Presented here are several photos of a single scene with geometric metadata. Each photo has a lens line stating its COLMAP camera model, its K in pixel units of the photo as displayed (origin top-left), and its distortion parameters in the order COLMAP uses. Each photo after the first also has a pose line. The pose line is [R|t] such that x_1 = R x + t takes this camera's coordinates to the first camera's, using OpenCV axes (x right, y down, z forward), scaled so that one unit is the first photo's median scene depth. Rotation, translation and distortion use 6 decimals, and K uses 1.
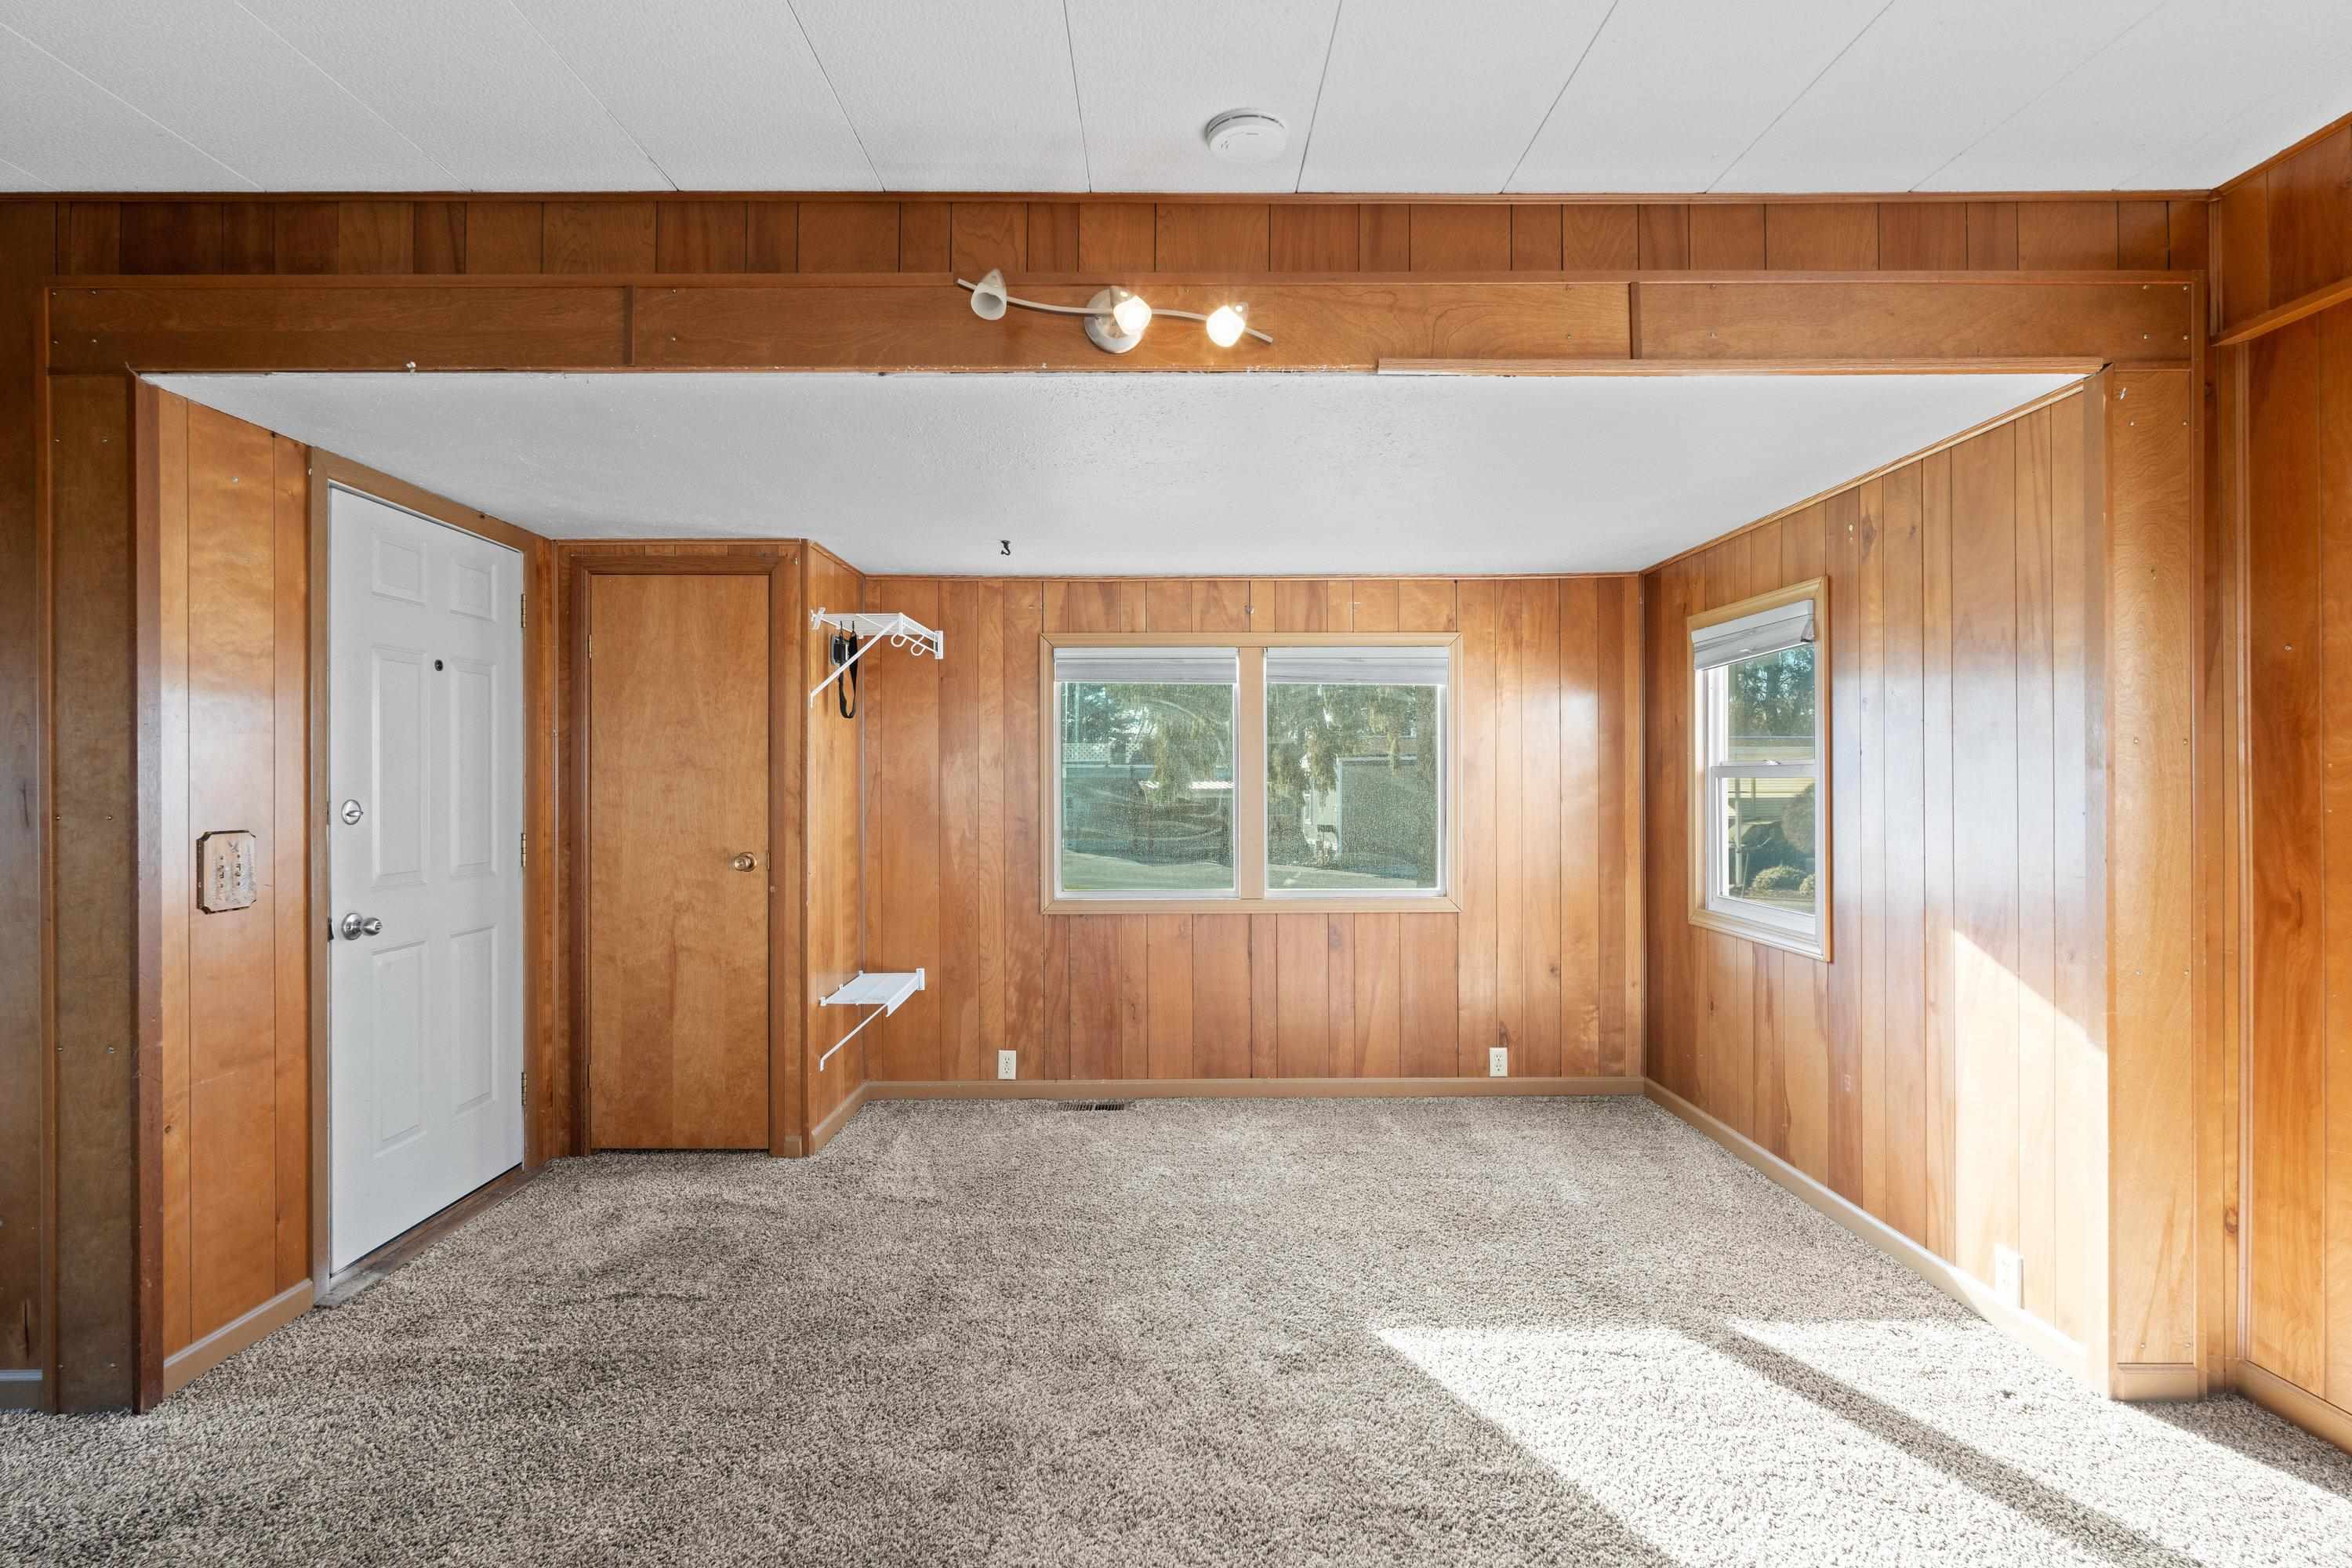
lens RADIAL K [[1124.2, 0, 1168.2], [0, 1124.2, 777.4], [0, 0, 1]] dist [-0.000410, -0.000525]
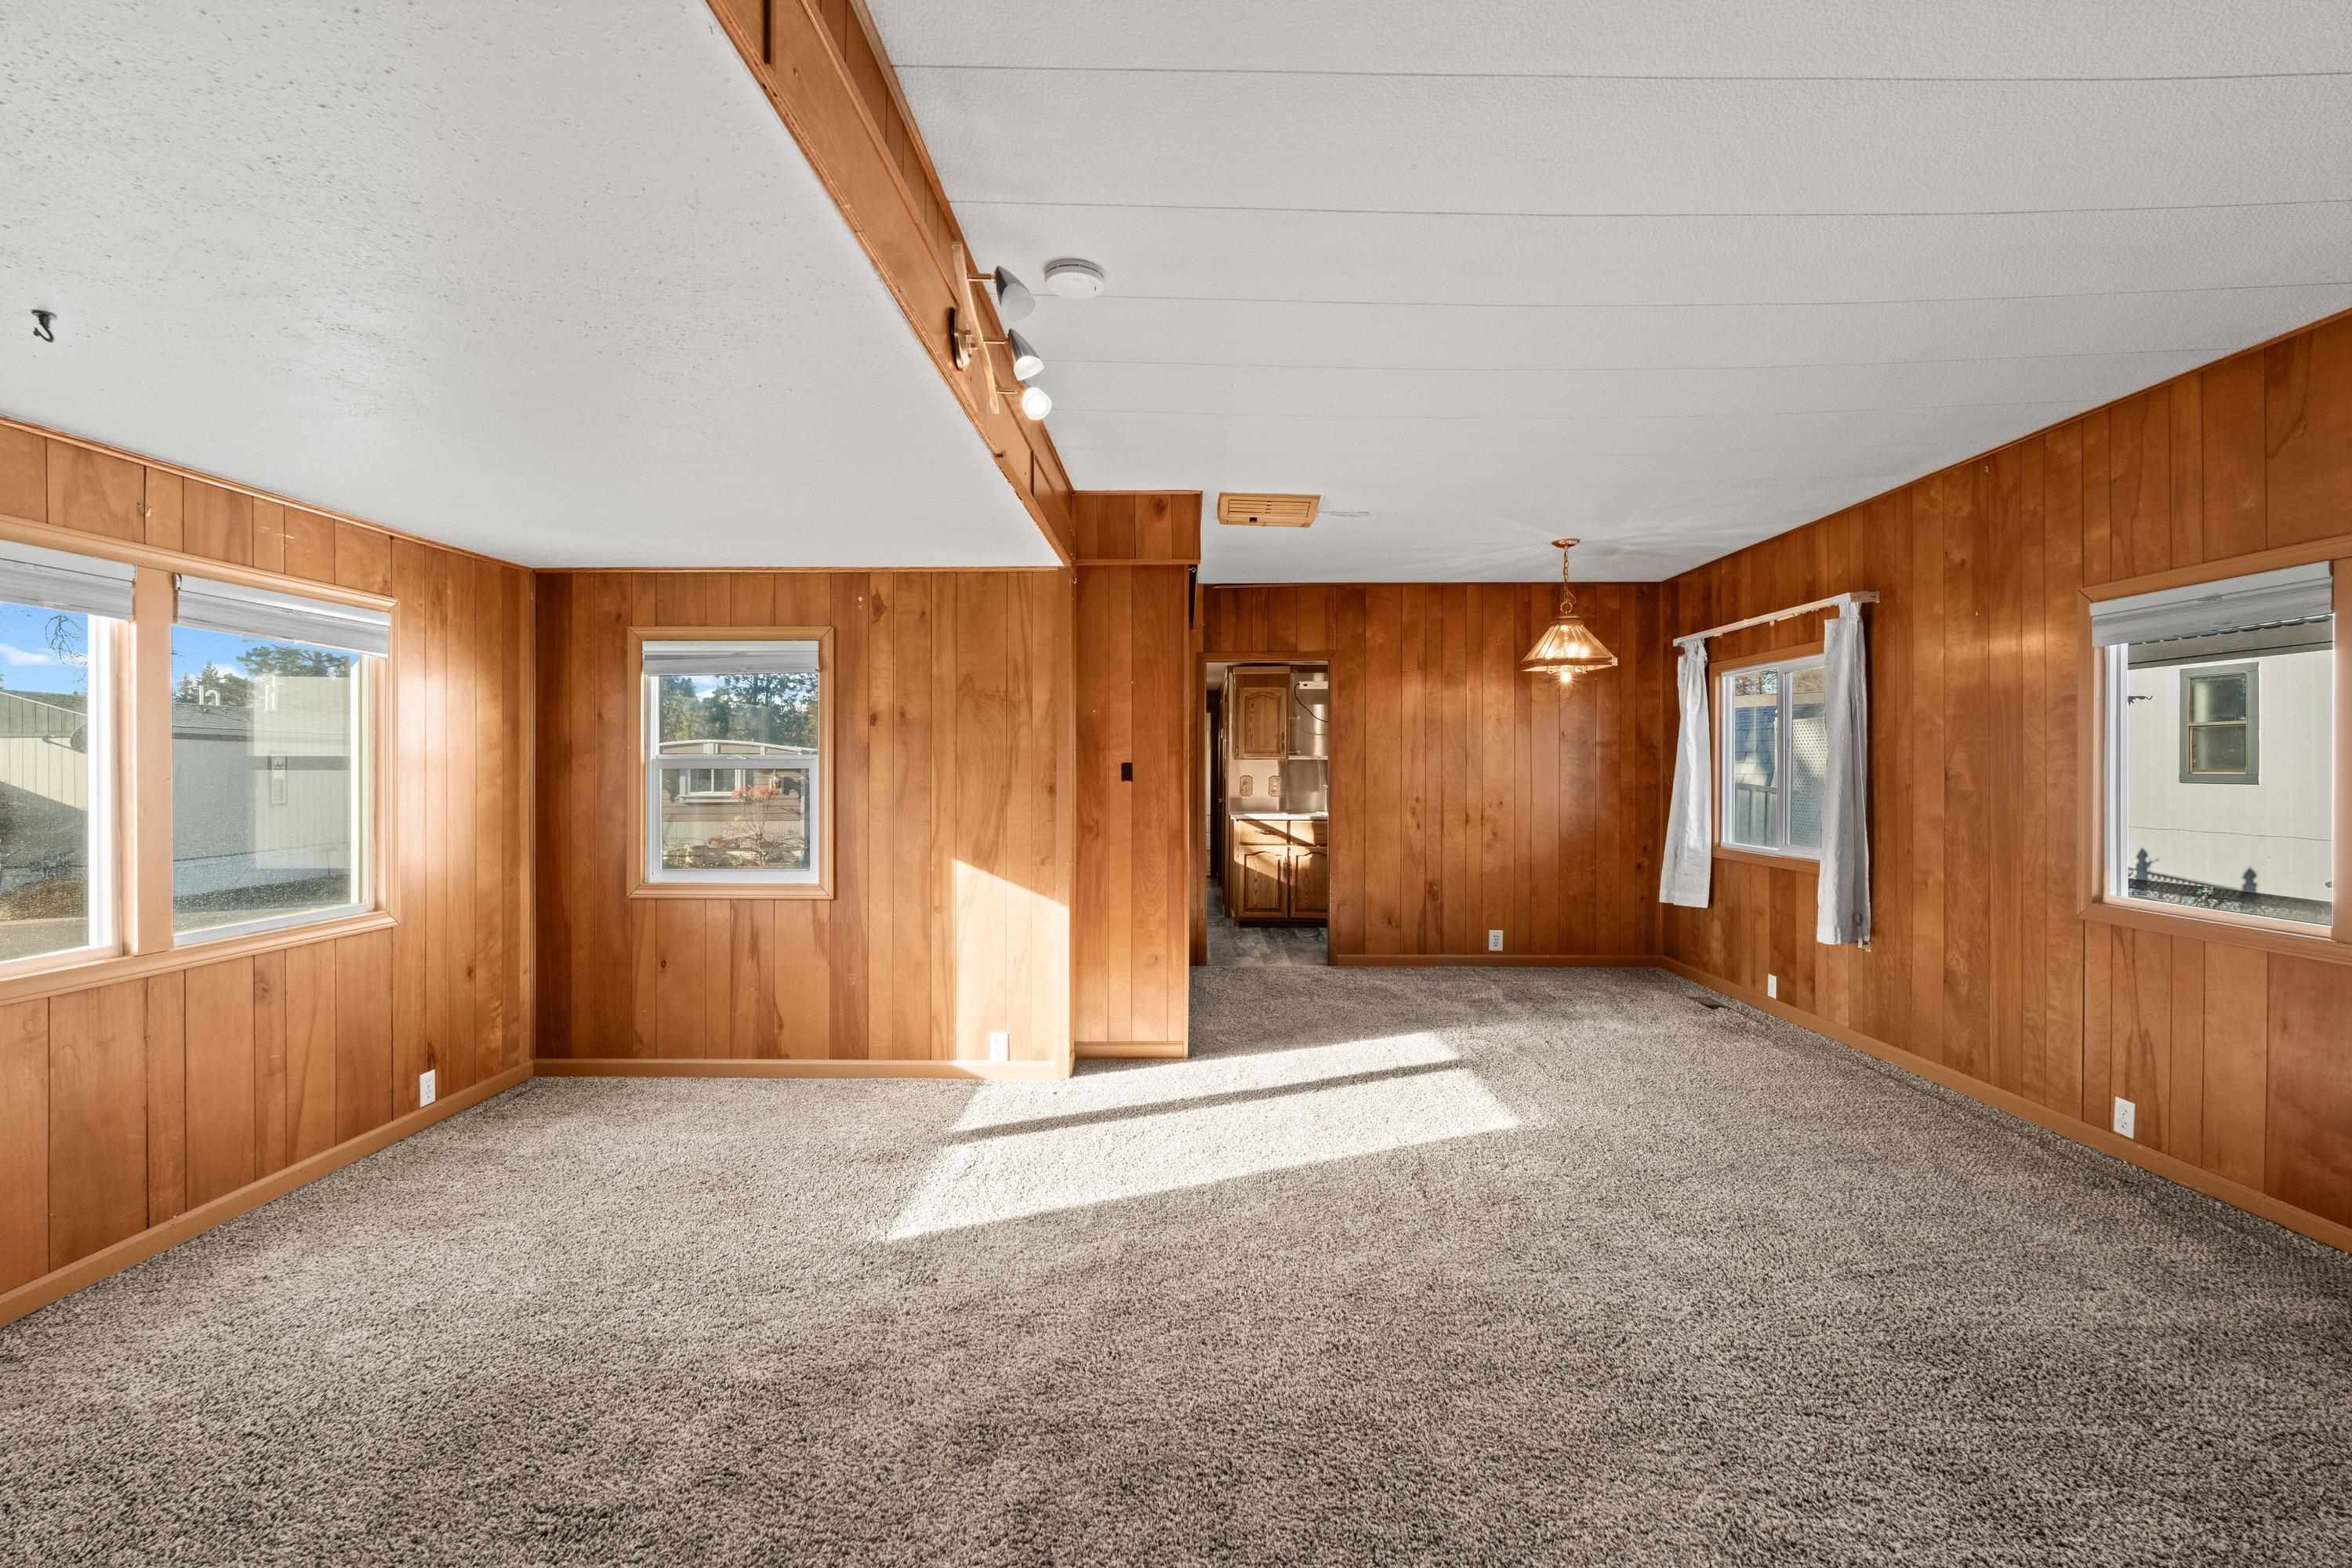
lens RADIAL K [[1047.3, 0, 1173.3], [0, 1047.3, 771.6], [0, 0, 1]] dist [-0.000819, -0.000405]
pose [[0.016273, -0.001812, 0.999866, -0.602780], [-0.001049, 0.999998, 0.001829, 0.000299], [-0.999867, -0.001079, 0.016271, 0.455357]]
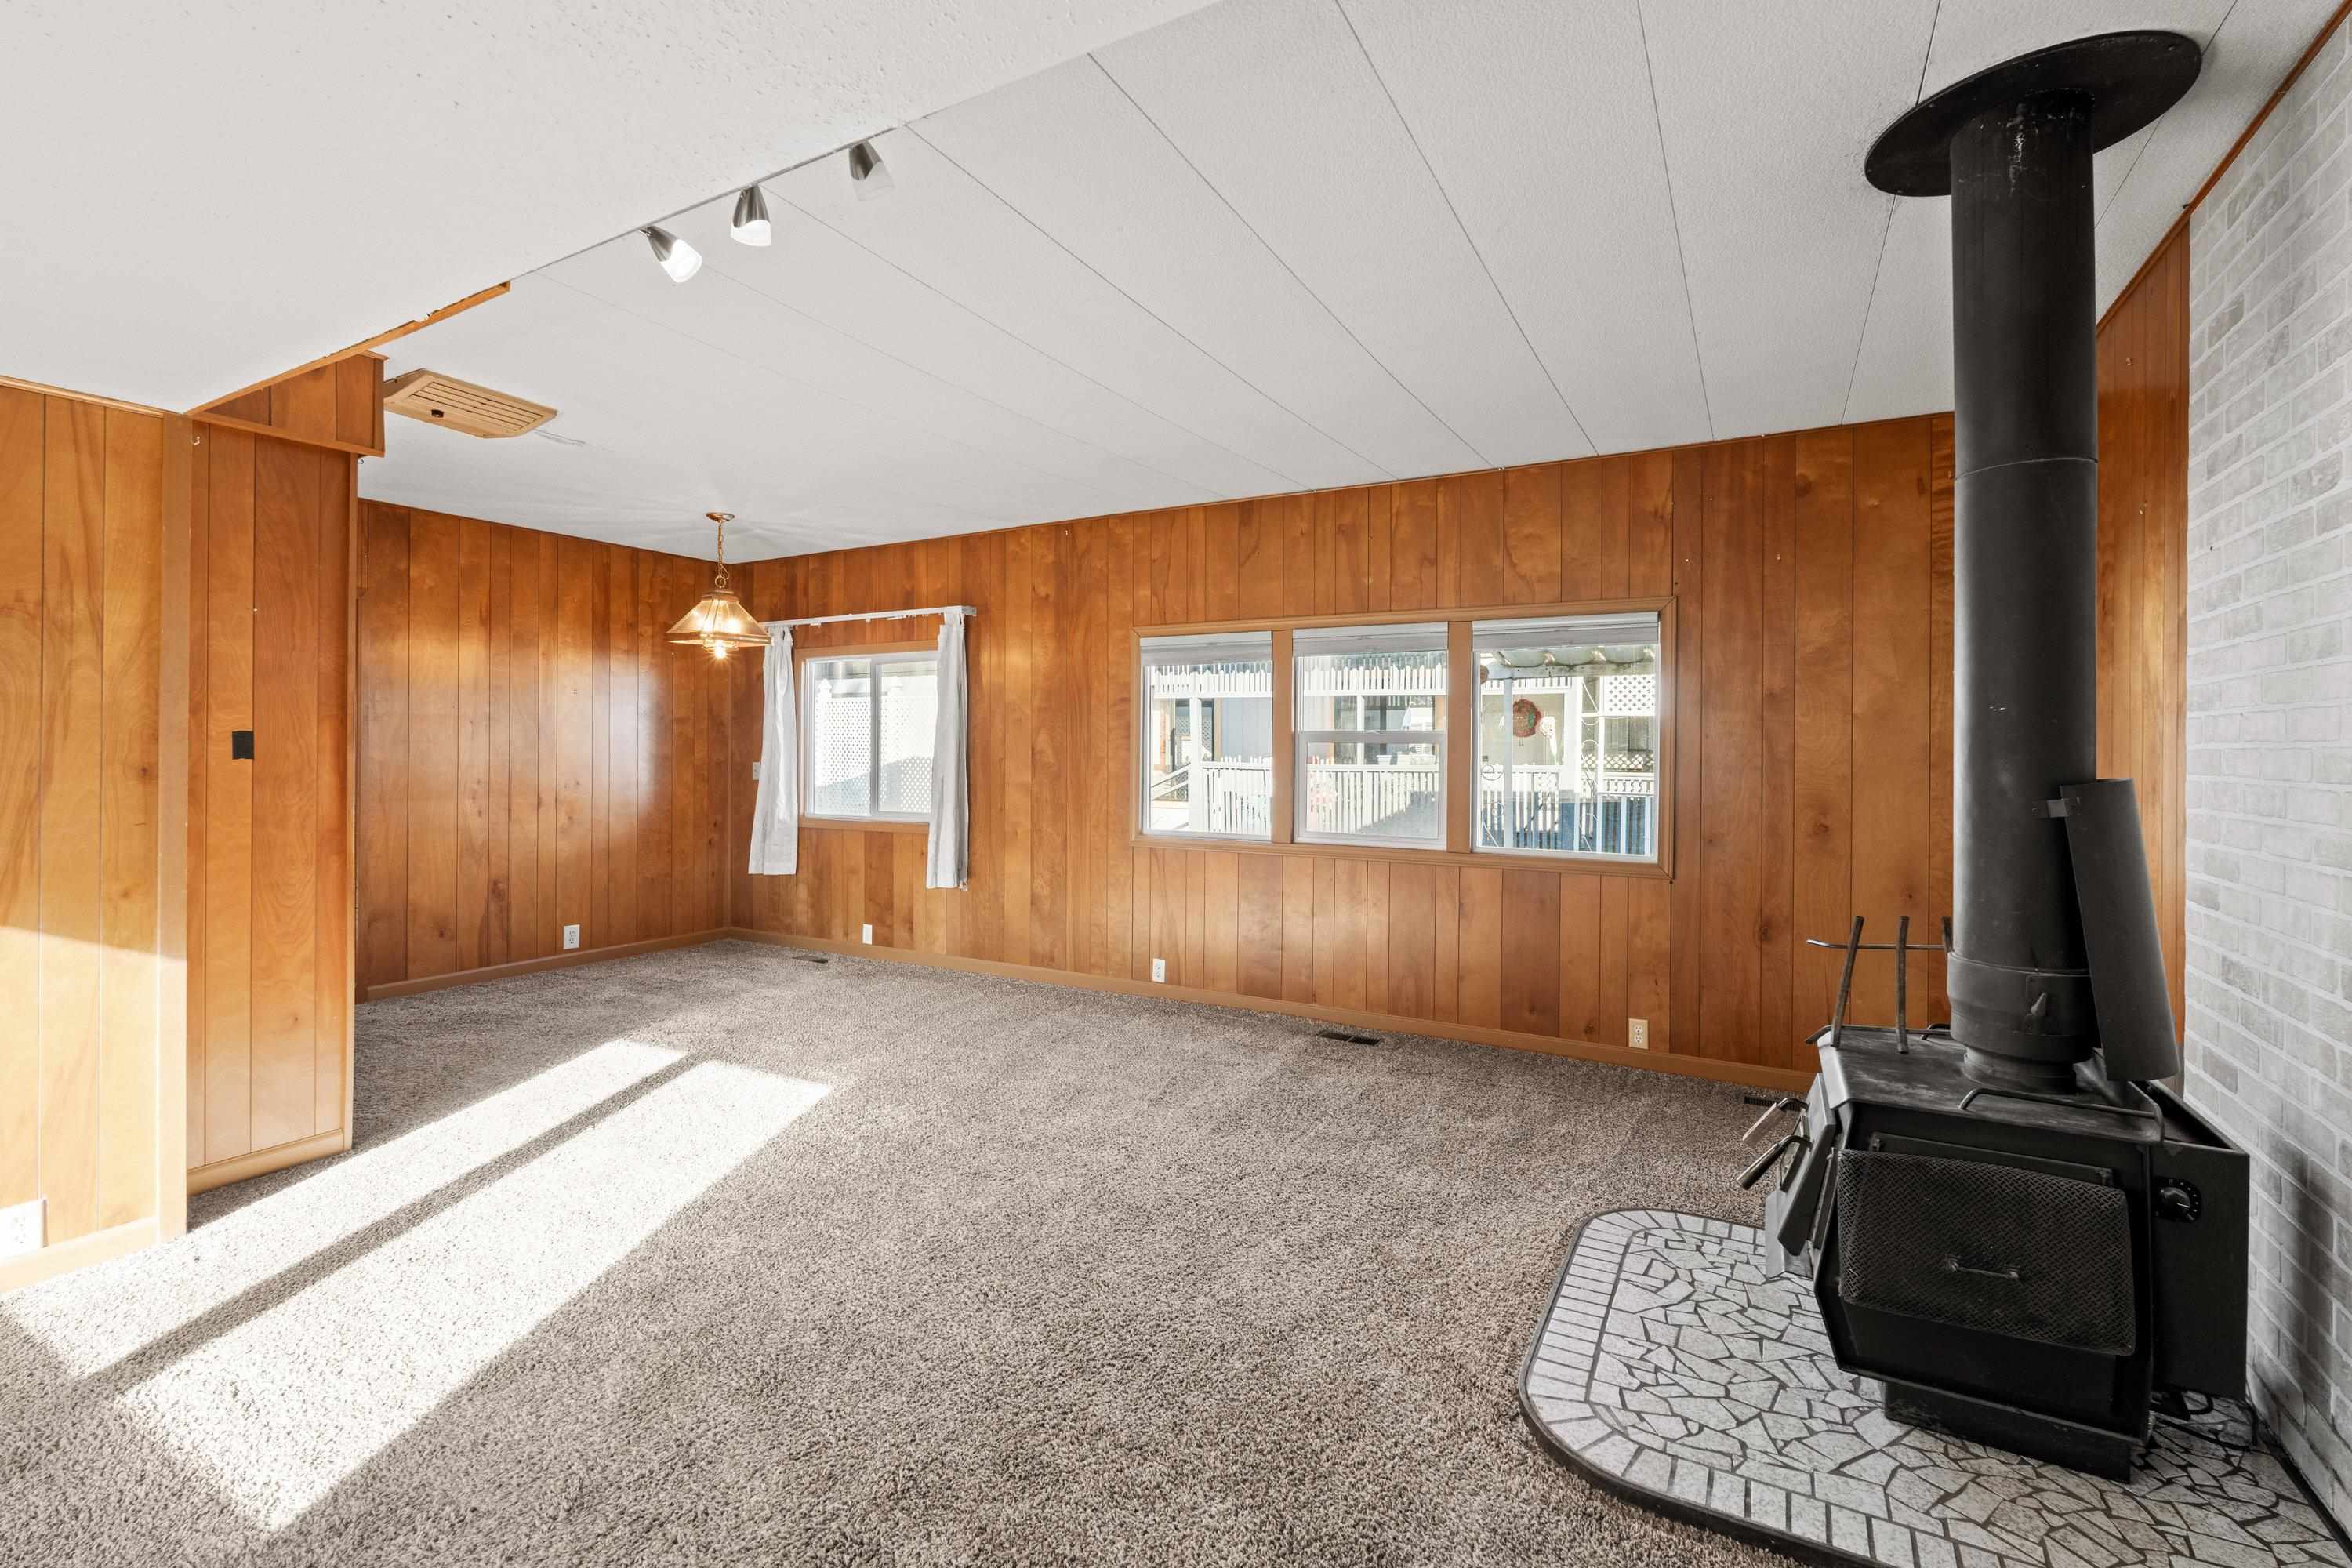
lens RADIAL K [[1057.3, 0, 1179.6], [0, 1057.3, 750.1], [0, 0, 1]] dist [-0.002053, -0.000385]
pose [[-0.871062, -0.001910, 0.491169, -0.415040], [-0.003167, 0.999993, -0.001728, 0.005714], [-0.491163, -0.003061, -0.871063, 0.862203]]
